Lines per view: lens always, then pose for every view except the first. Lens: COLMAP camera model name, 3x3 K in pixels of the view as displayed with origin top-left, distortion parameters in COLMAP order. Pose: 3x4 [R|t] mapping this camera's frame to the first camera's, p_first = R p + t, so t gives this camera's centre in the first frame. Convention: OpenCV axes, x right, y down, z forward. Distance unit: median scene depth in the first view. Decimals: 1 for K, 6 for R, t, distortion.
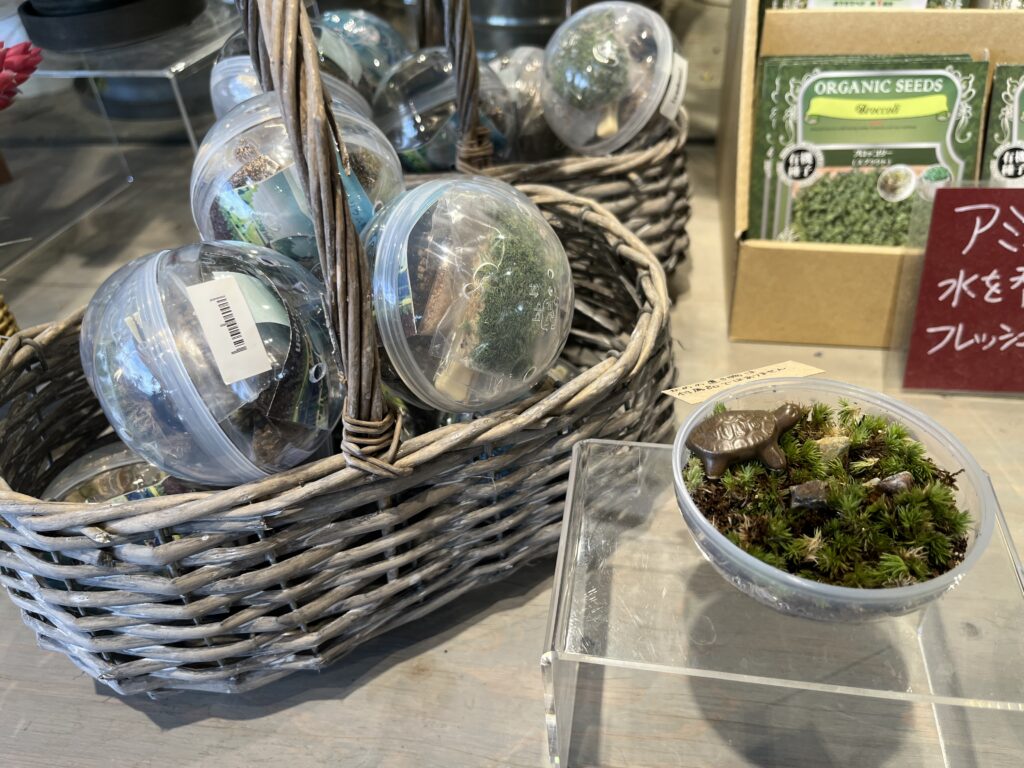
lens RADIAL K [[784.8, 0, 511.4], [0, 784.8, 384.6], [0, 0, 1]] dist [-0.009538, -0.001694]
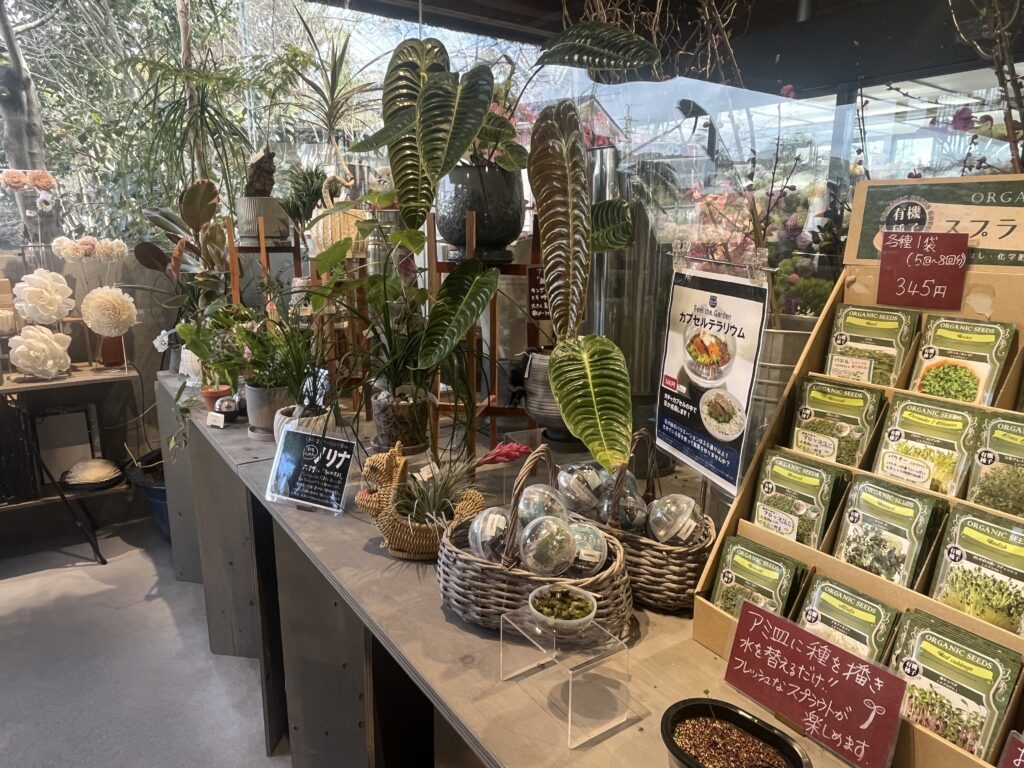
lens RADIAL K [[693.2, 0, 510.2], [0, 693.2, 384.9], [0, 0, 1]] dist [-0.008103, -0.004388]
pose [[0.690961, 0.241633, -0.681313, 1.361016], [-0.506547, 0.834237, -0.217851, 0.047077], [0.515736, 0.495643, 0.698823, -1.334150]]
